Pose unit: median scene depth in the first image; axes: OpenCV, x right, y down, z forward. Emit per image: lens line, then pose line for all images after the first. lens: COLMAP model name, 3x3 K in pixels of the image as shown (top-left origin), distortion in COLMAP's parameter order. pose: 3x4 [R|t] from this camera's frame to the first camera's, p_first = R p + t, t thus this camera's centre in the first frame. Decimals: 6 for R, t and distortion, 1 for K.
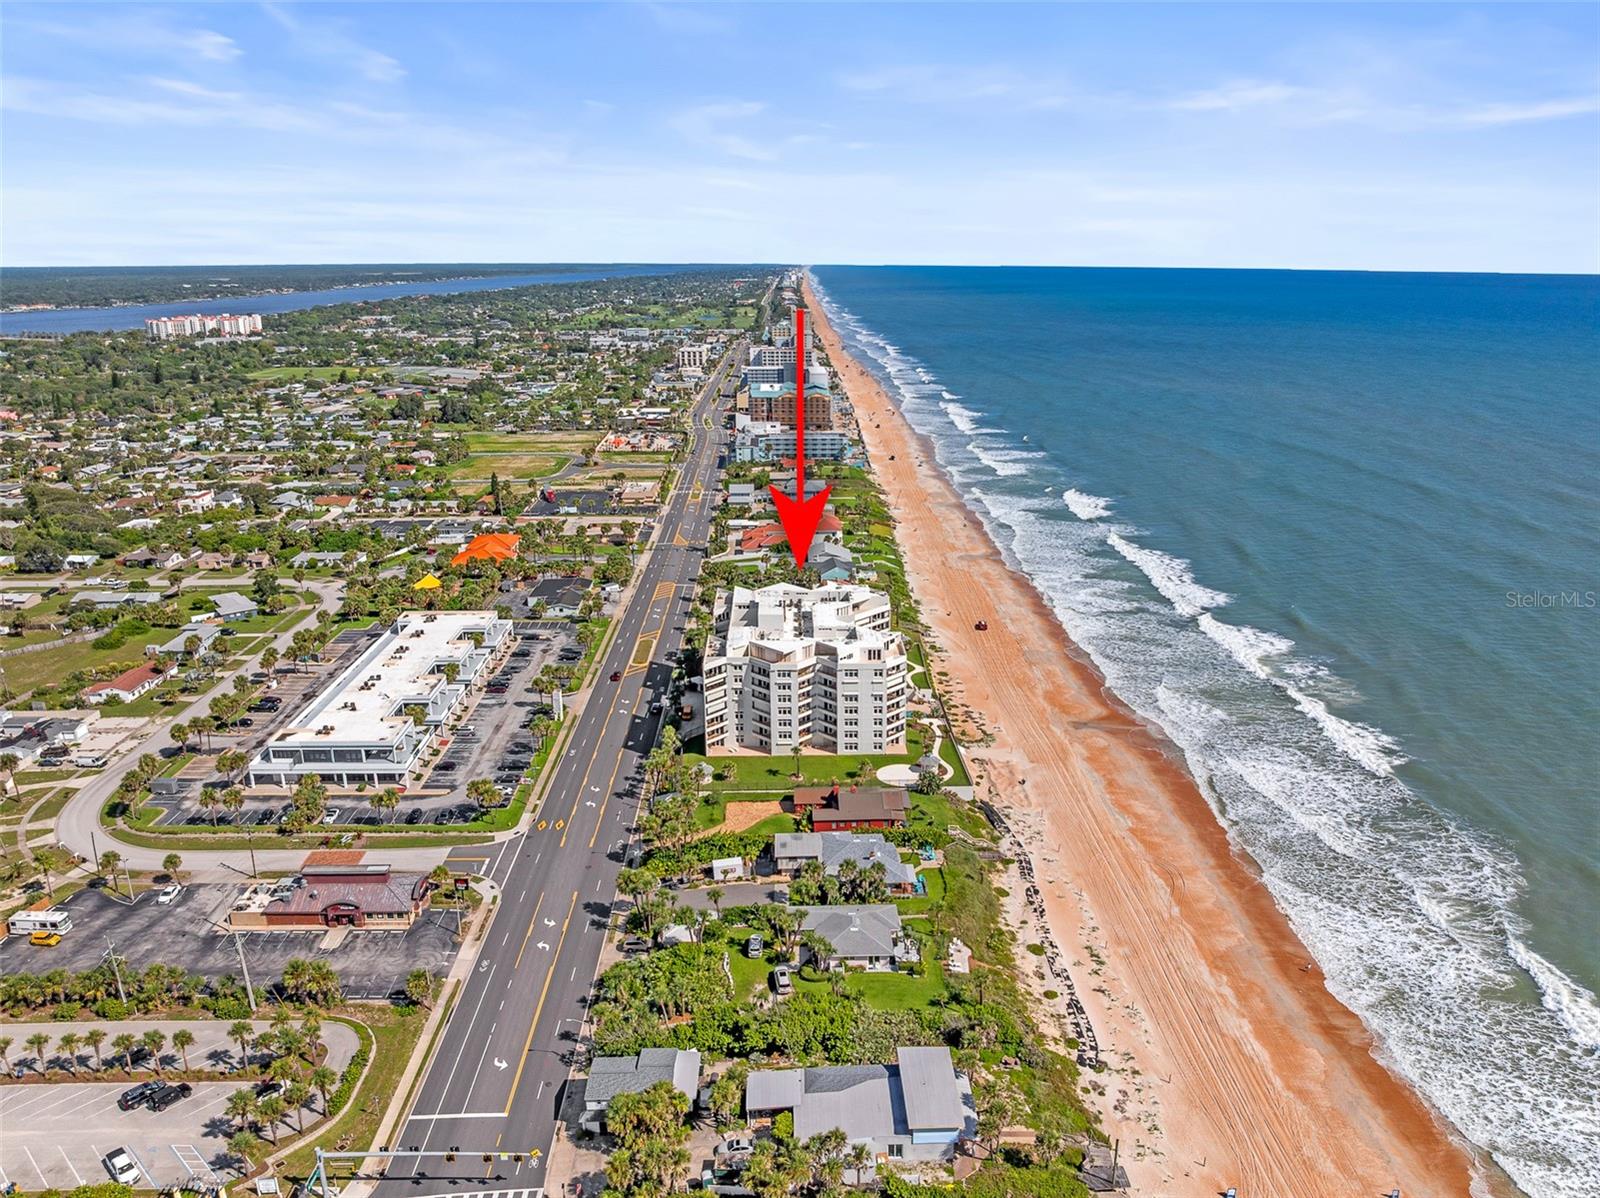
lens RADIAL K [[1112.4, 0, 808.2], [0, 1112.4, 644.7], [0, 0, 1]] dist [-0.024659, 0.001367]
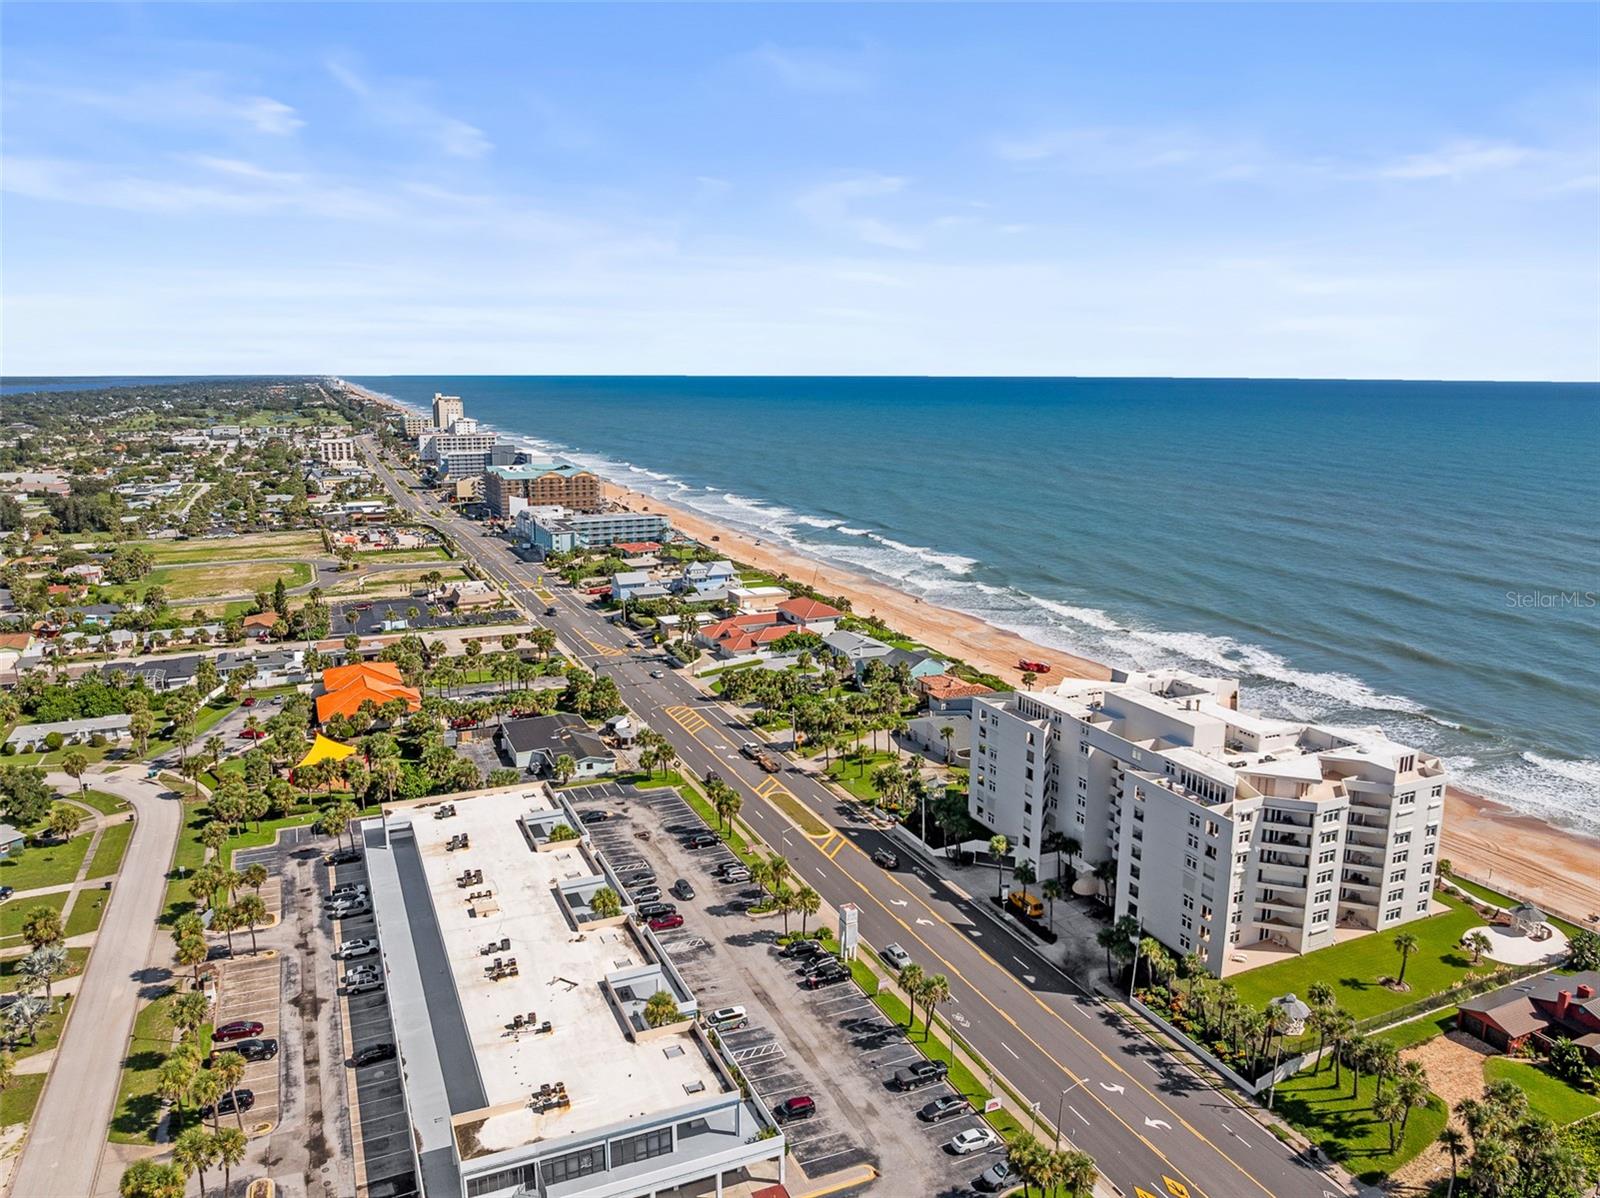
lens RADIAL K [[1122.6, 0, 798.5], [0, 1122.6, 596.5], [0, 0, 1]] dist [-0.043267, 0.011942]
pose [[0.923573, -0.075629, 0.375890, -0.430966], [0.125325, 0.986051, -0.109535, -0.052263], [-0.362363, 0.148272, 0.920168, 0.450344]]
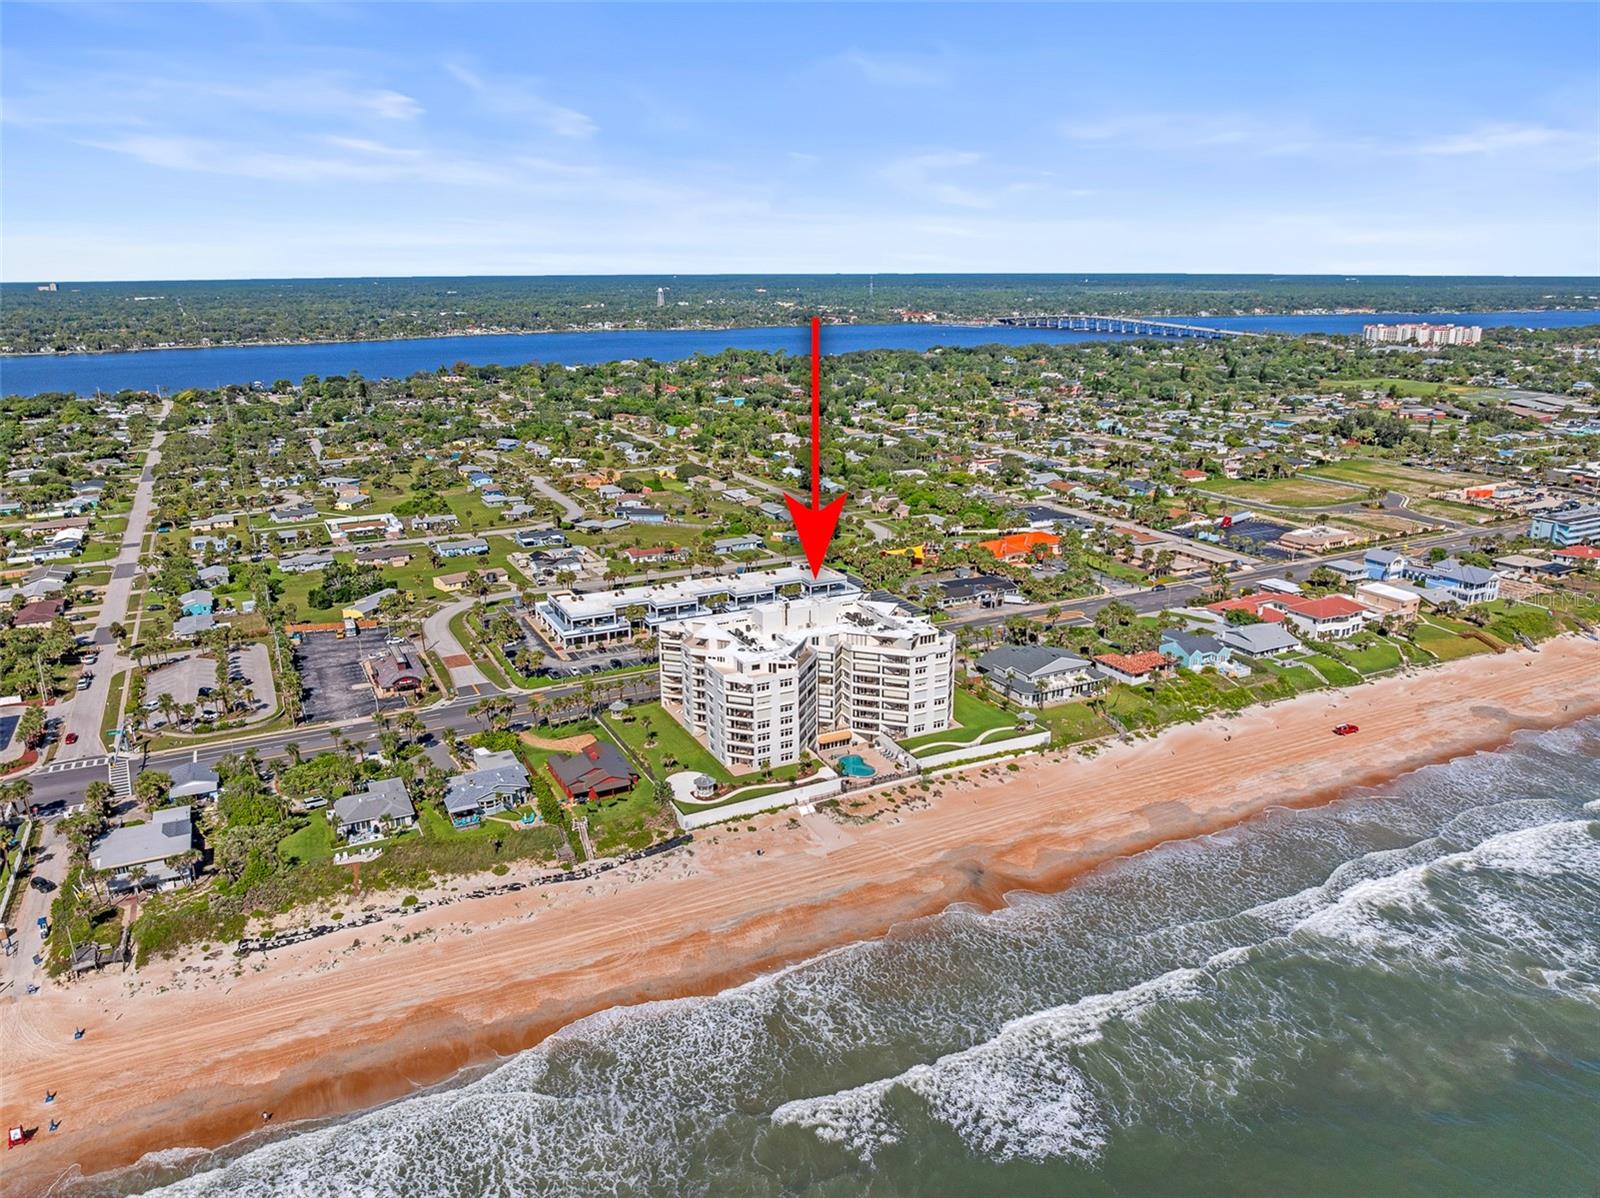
lens RADIAL K [[1118.7, 0, 800.0], [0, 1118.7, 599.0], [0, 0, 1]] dist [-0.030476, -0.010777]
pose [[0.430470, 0.252611, -0.866535, 0.796464], [-0.292238, 0.947332, 0.130989, -0.165727], [0.853986, 0.196848, 0.481621, 0.481663]]
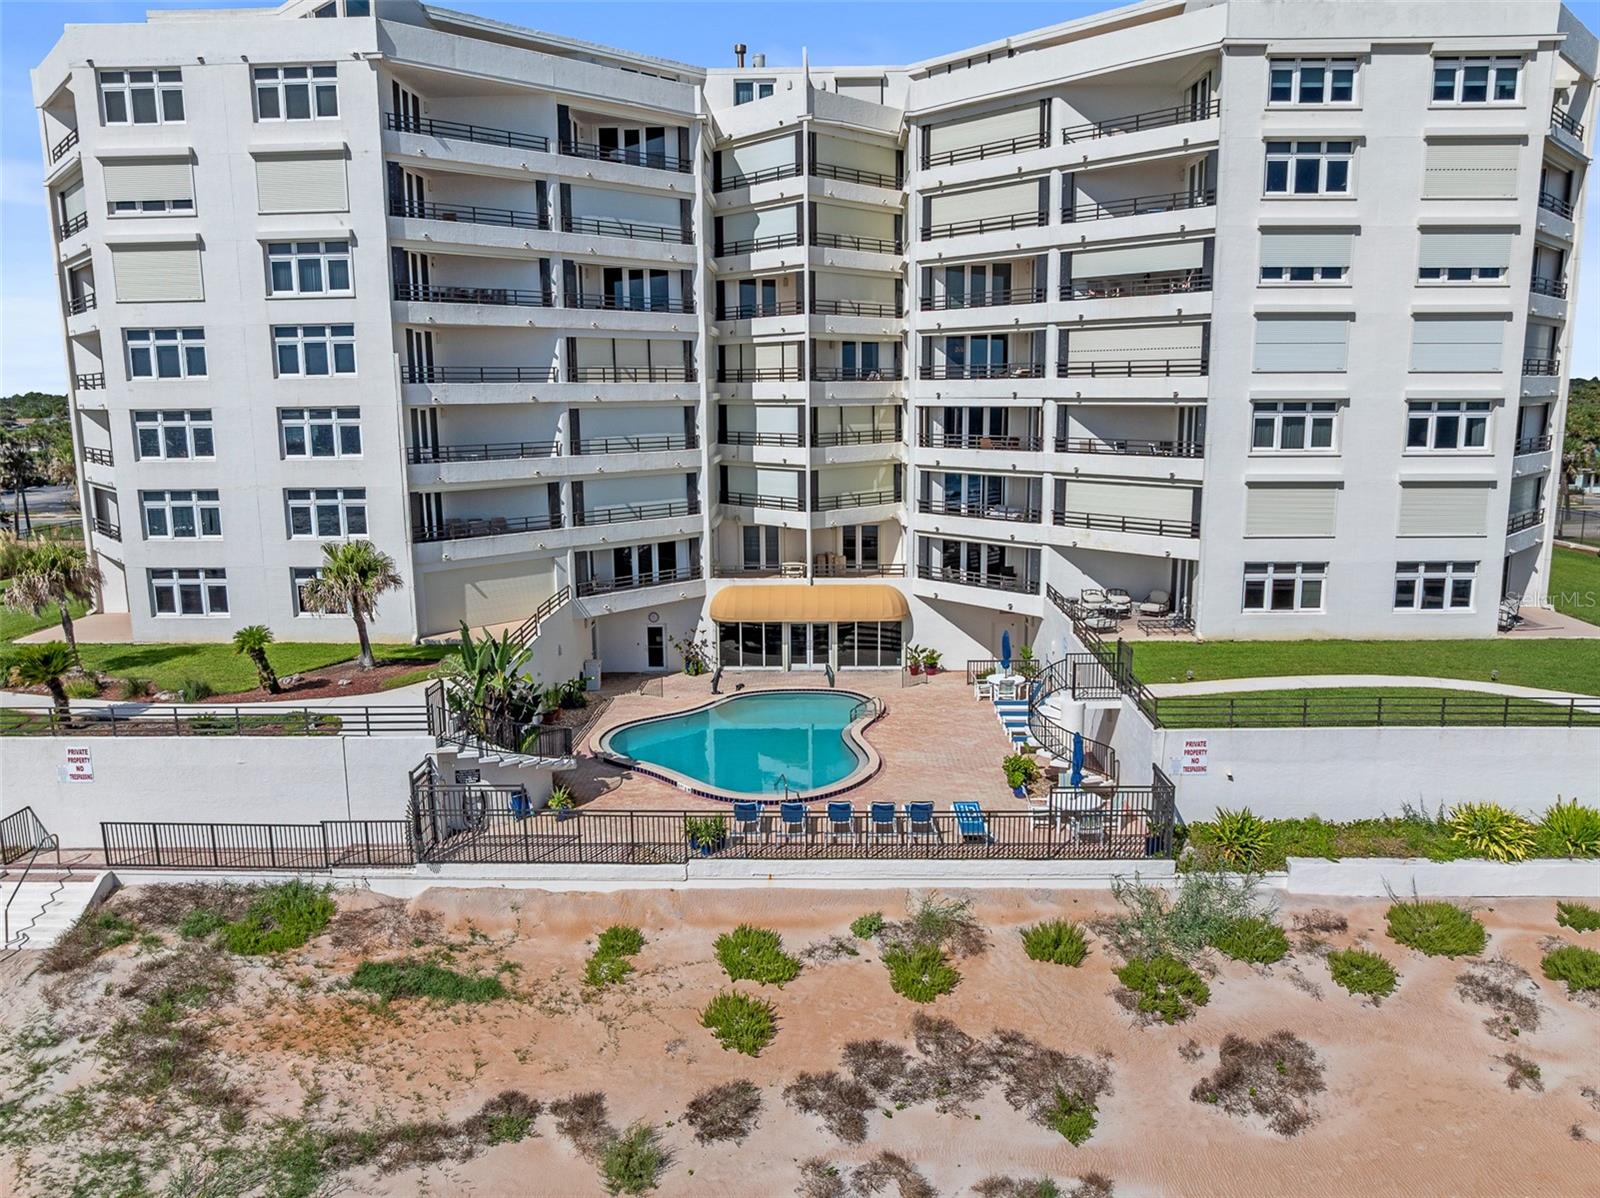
lens RADIAL K [[1122.6, 0, 798.5], [0, 1122.6, 596.5], [0, 0, 1]] dist [-0.043267, 0.011942]
pose [[-0.050977, 0.180511, -0.982251, 0.213740], [-0.318328, 0.929293, 0.187299, 0.020135], [0.946609, 0.322226, 0.010089, 0.967321]]
